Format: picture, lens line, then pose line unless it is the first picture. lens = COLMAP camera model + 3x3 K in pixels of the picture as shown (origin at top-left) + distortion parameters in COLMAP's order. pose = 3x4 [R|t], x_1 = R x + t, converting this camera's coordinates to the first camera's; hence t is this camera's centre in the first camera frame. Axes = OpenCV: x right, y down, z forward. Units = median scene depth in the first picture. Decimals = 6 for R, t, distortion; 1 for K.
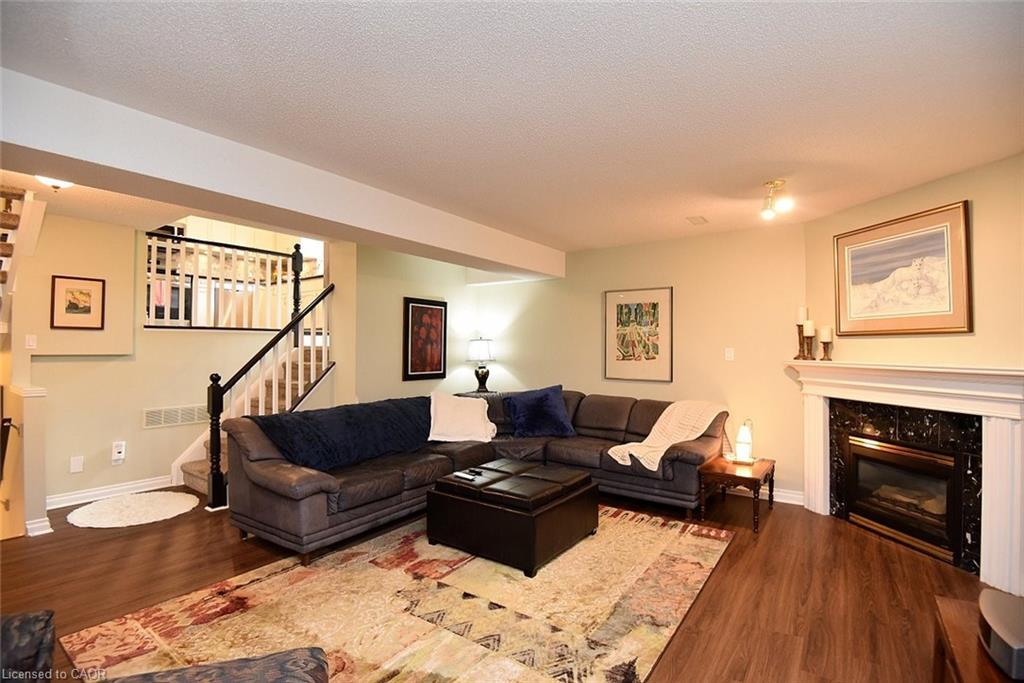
lens RADIAL K [[480.1, 0, 519.5], [0, 480.1, 339.1], [0, 0, 1]] dist [-0.021203, -0.012443]
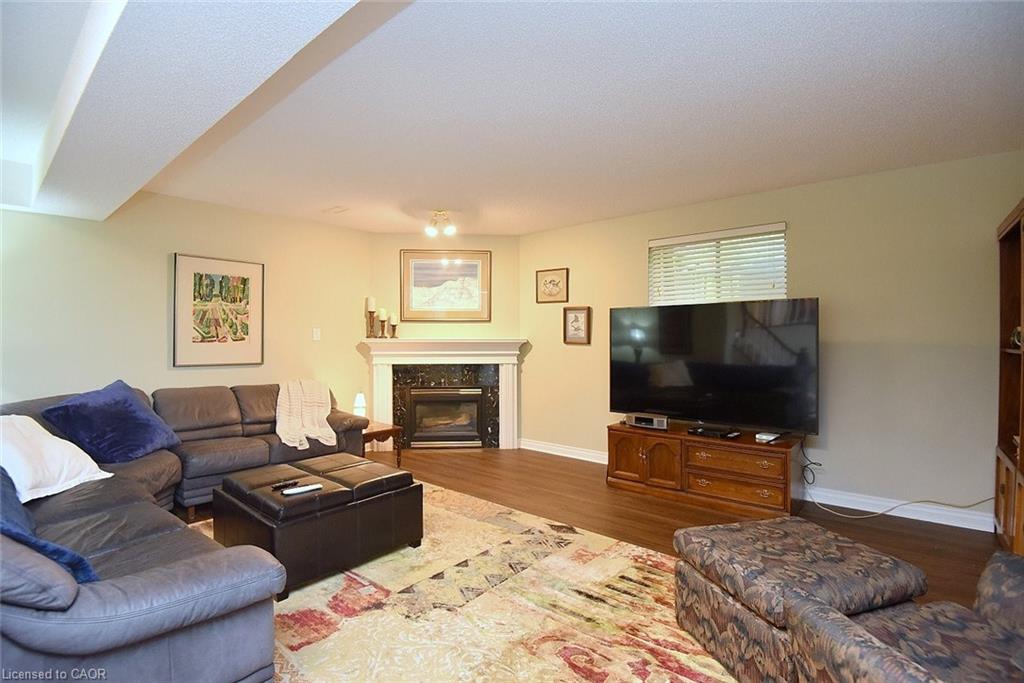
lens RADIAL K [[480.1, 0, 519.5], [0, 480.1, 340.2], [0, 0, 1]] dist [-0.021203, -0.012443]
pose [[0.098311, -0.007928, 0.995124, -0.750079], [-0.017692, 0.999796, 0.009713, 0.032268], [-0.994998, -0.018561, 0.098151, 0.531457]]
